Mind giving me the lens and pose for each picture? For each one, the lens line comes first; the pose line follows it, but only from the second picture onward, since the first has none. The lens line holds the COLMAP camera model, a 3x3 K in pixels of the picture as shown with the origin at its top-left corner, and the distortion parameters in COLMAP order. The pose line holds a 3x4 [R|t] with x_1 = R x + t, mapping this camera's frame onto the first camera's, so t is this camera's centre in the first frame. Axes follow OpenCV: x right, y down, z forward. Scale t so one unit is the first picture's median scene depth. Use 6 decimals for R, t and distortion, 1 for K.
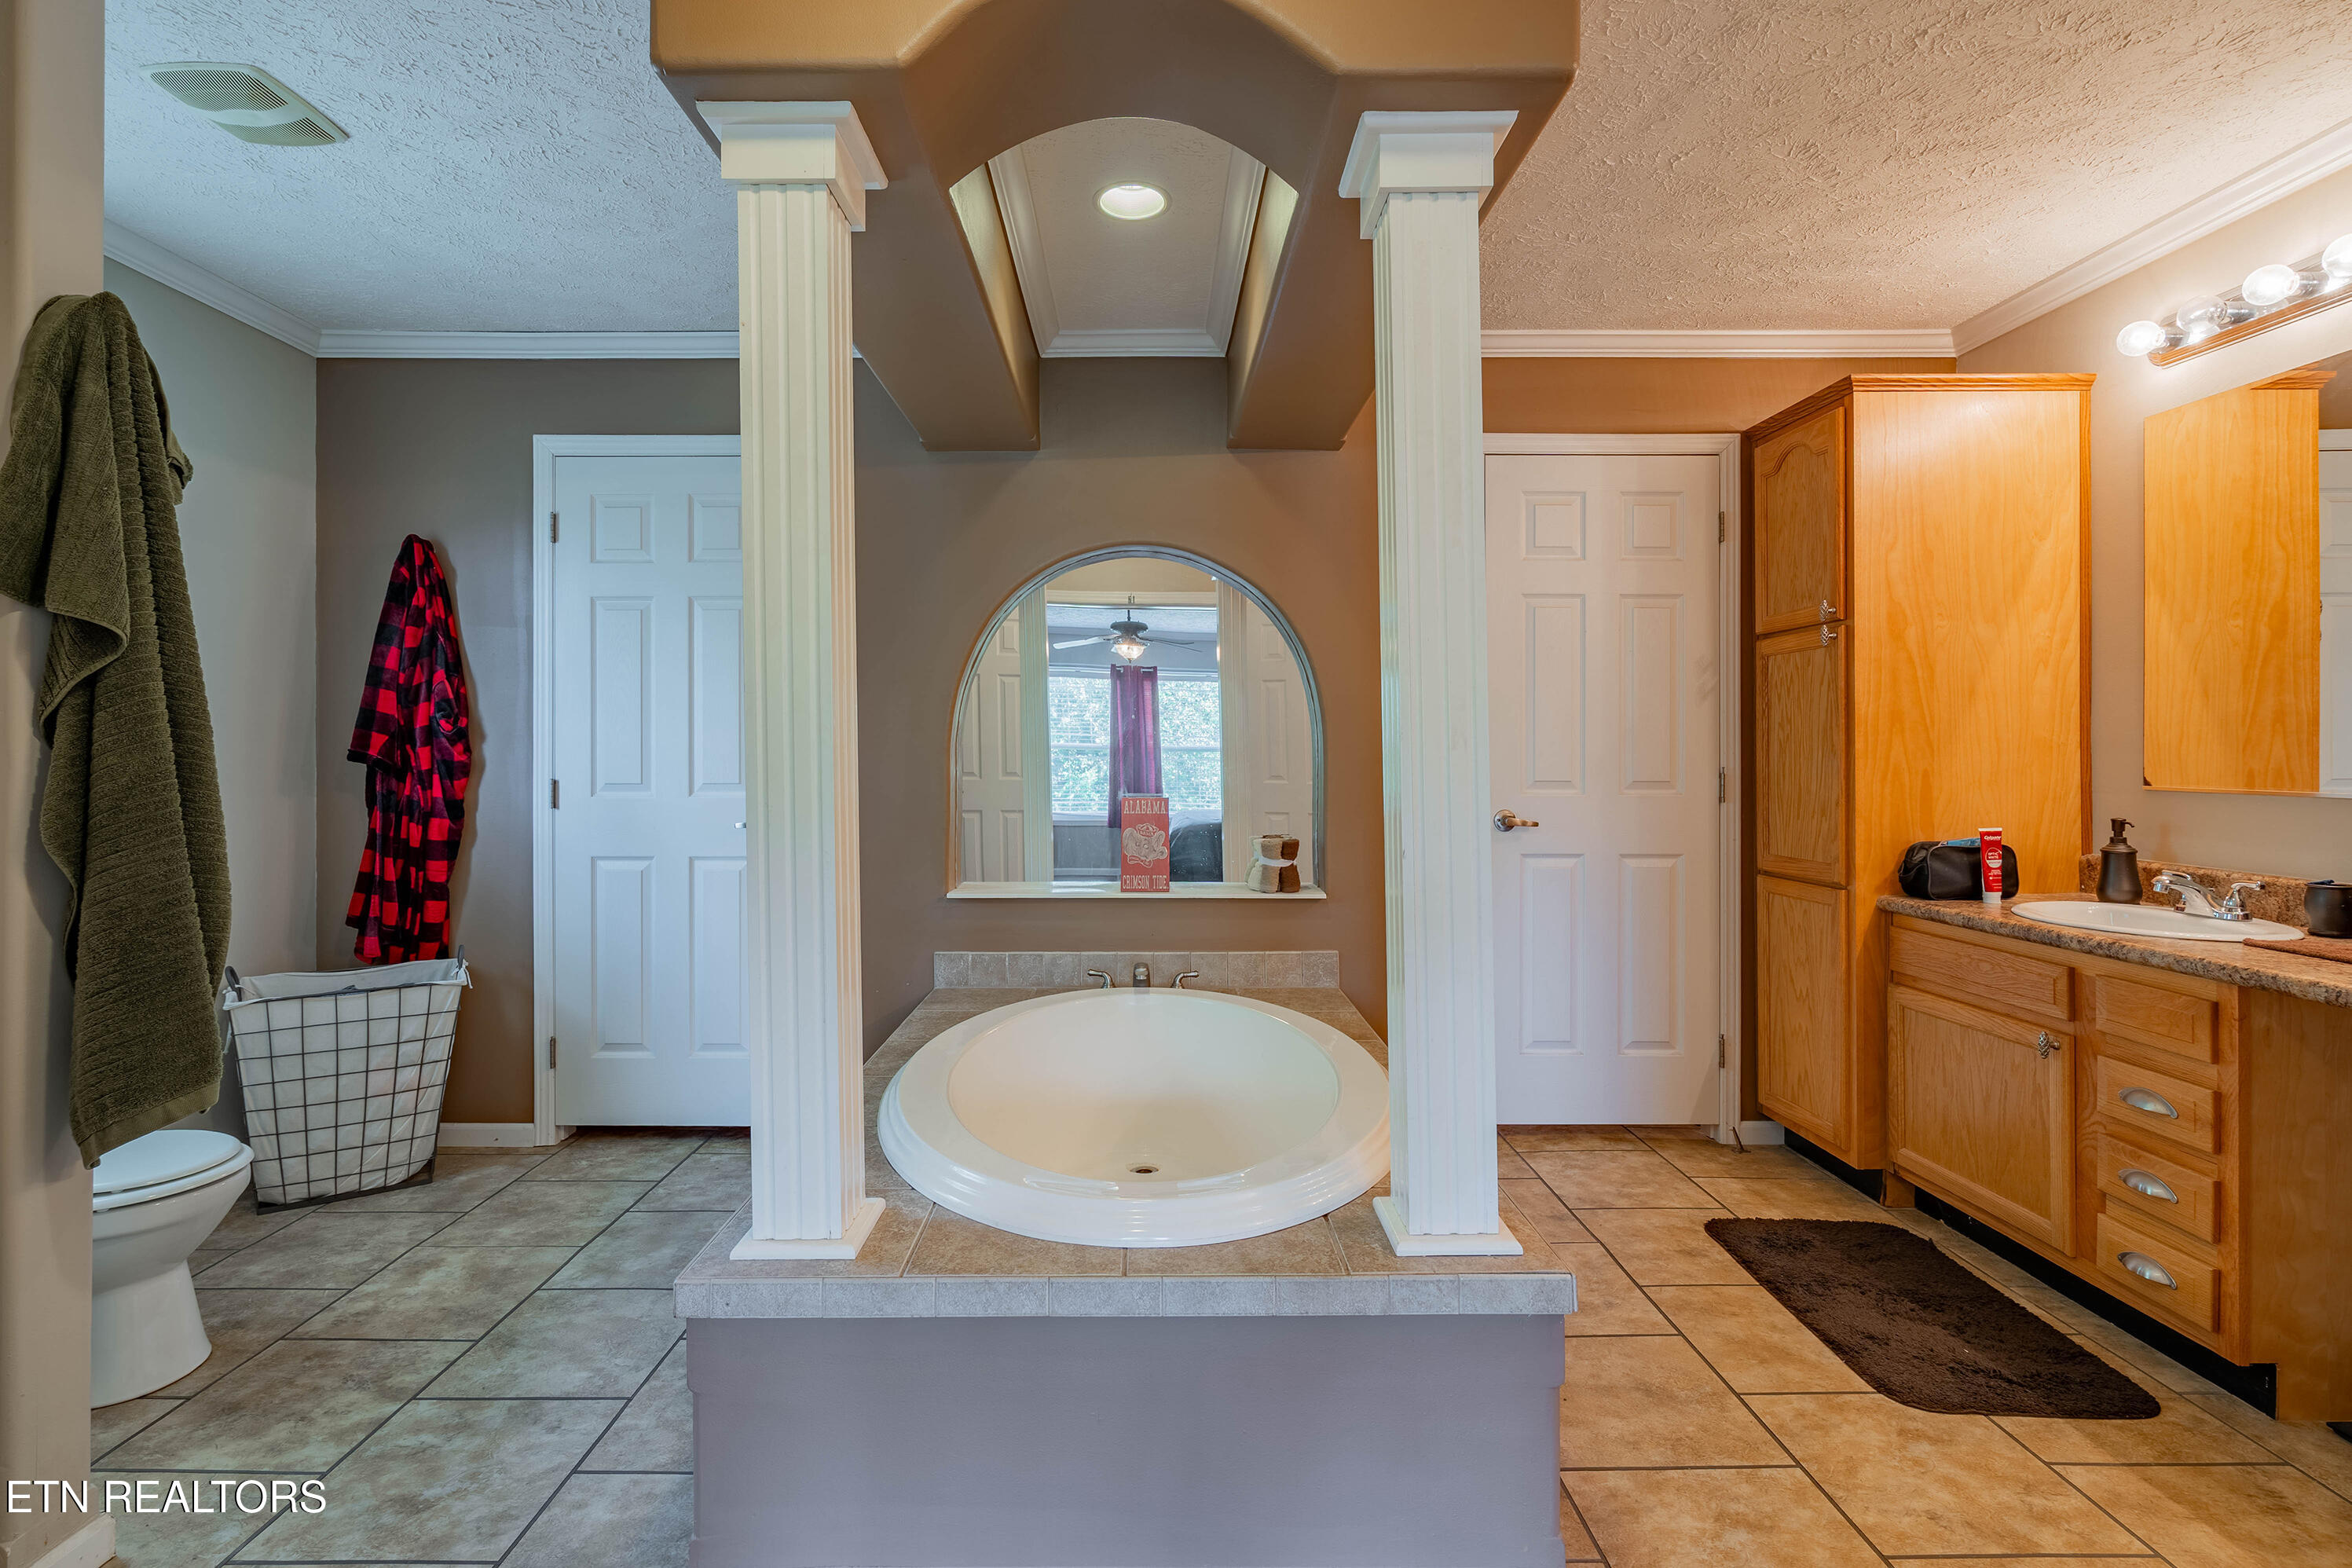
lens RADIAL K [[1093.4, 0, 1150.4], [0, 1093.4, 762.1], [0, 0, 1]] dist [0.000971, -0.001228]
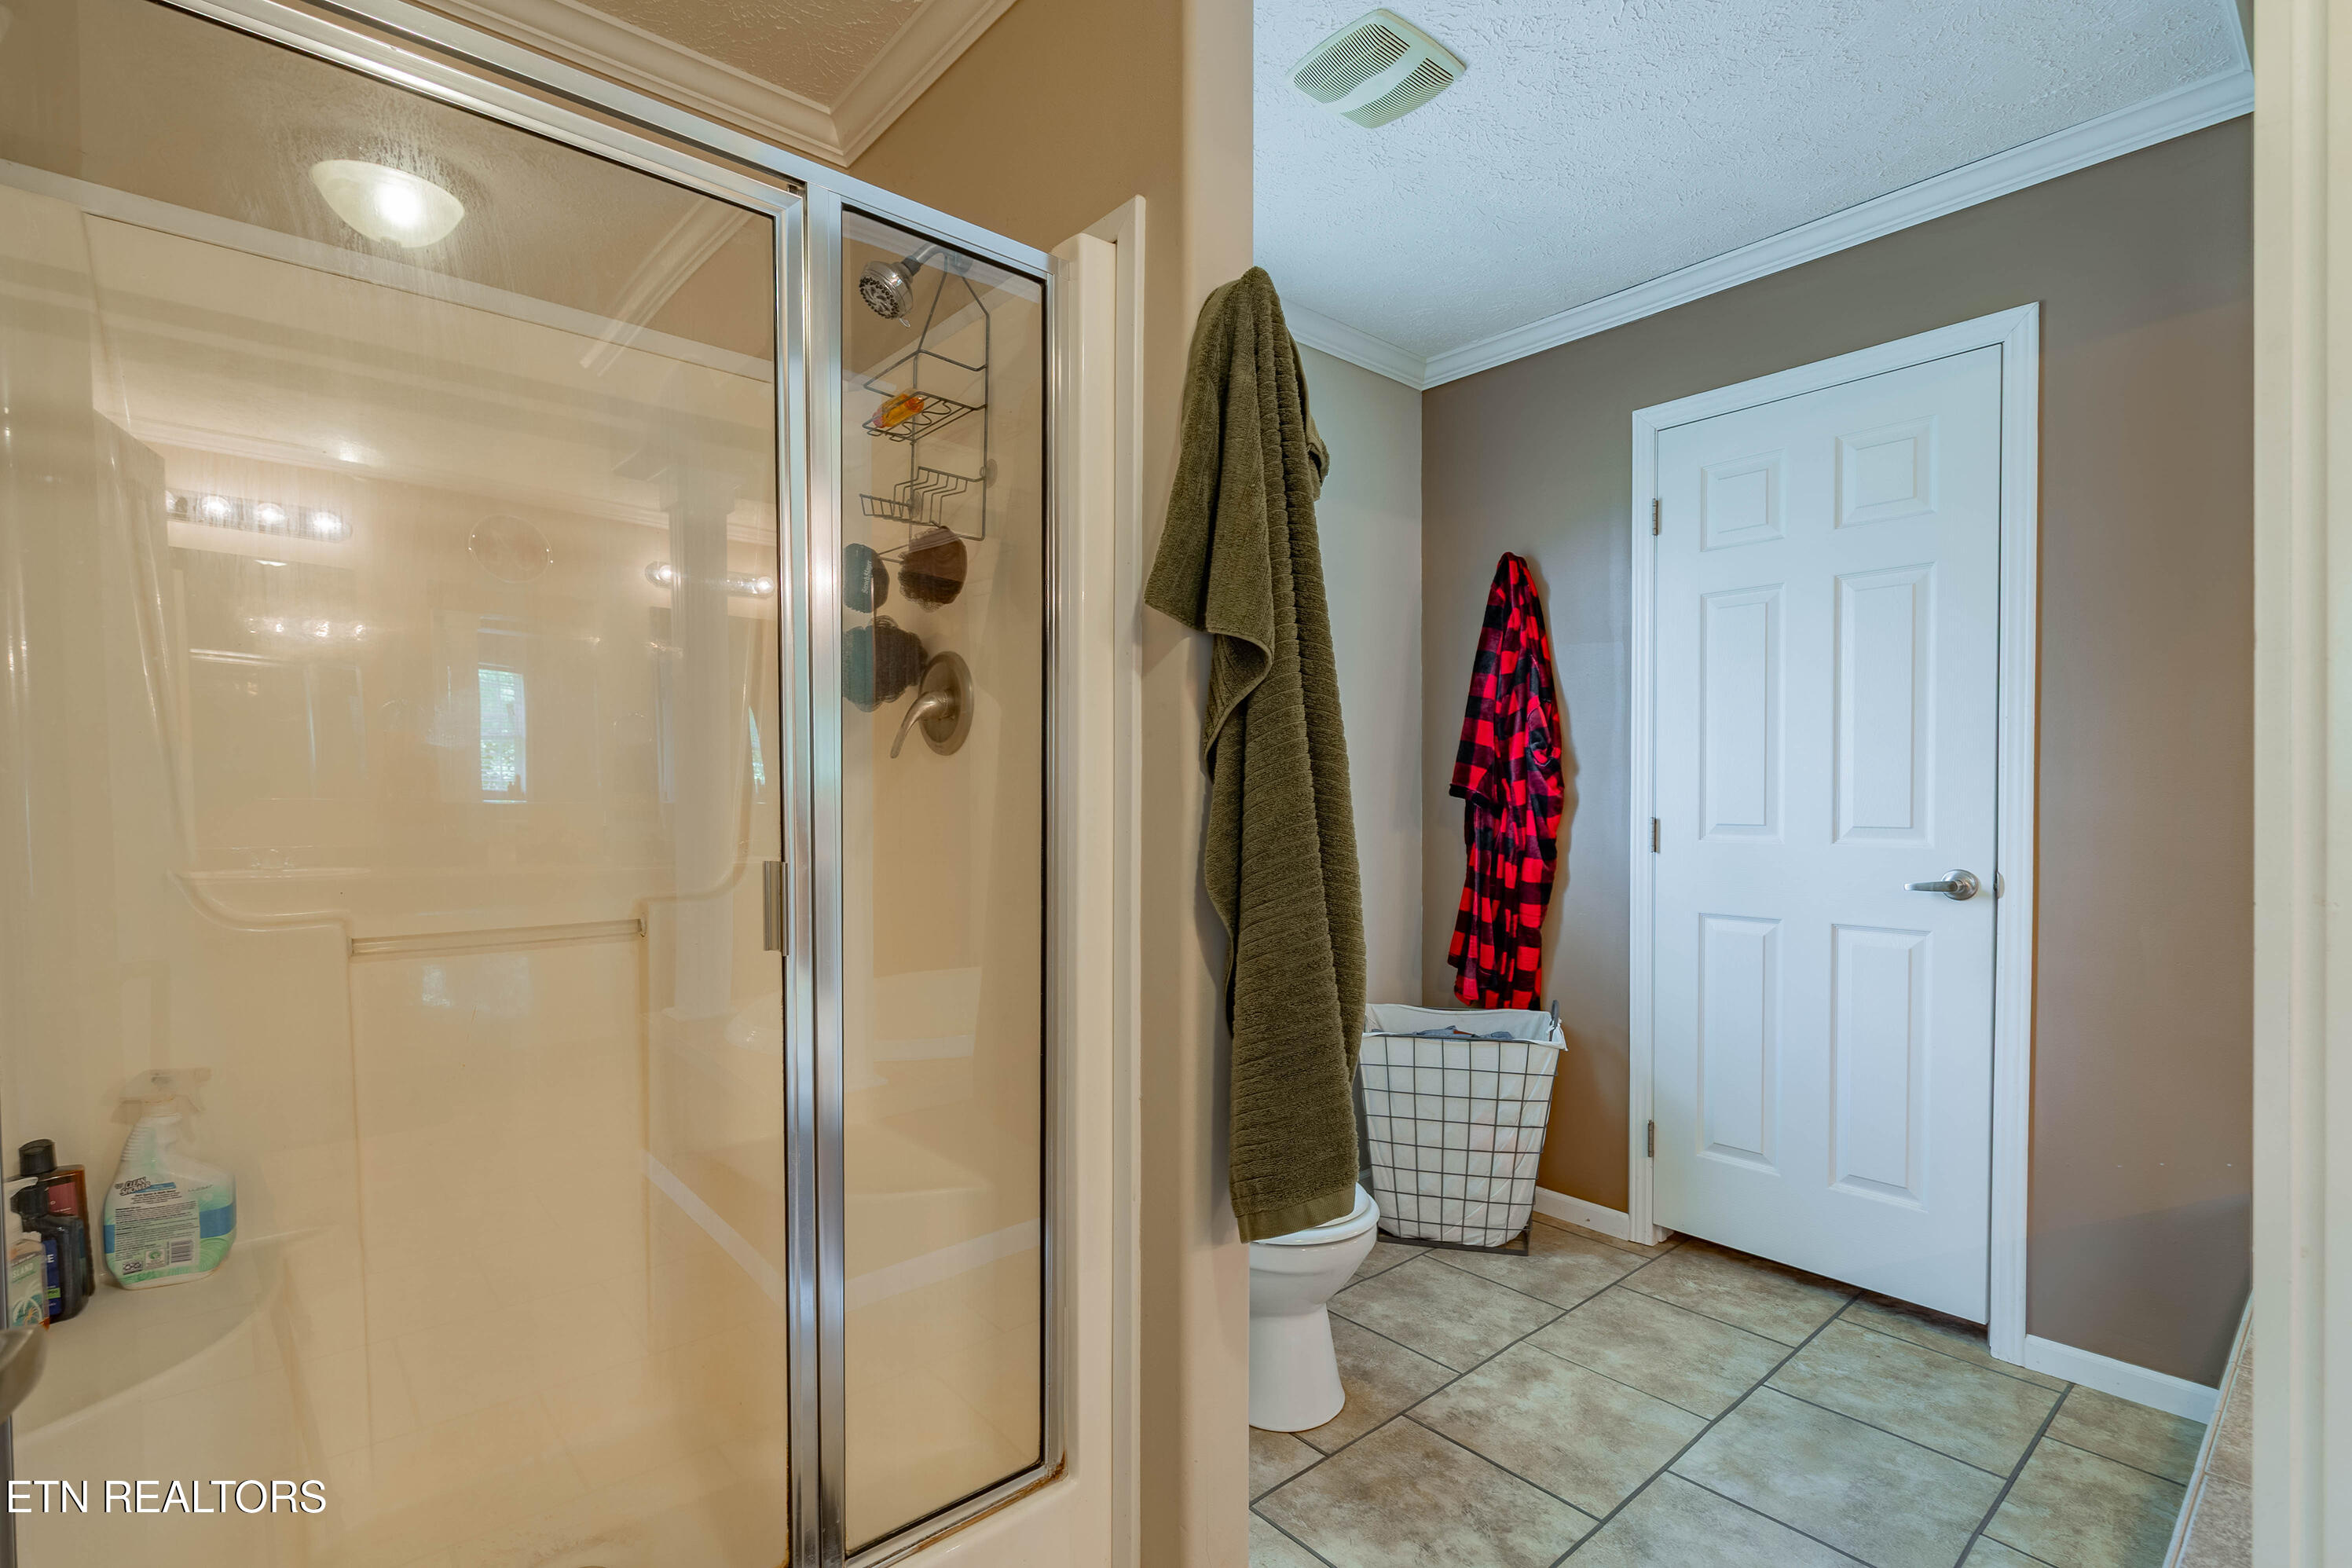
lens RADIAL K [[1073.4, 0, 1186.3], [0, 1073.4, 775.1], [0, 0, 1]] dist [-0.001091, -0.000081]
pose [[0.659900, -0.014457, -0.751214, -0.191533], [0.000144, 0.999817, -0.019115, -0.001598], [0.751353, 0.012506, 0.659781, 0.216820]]
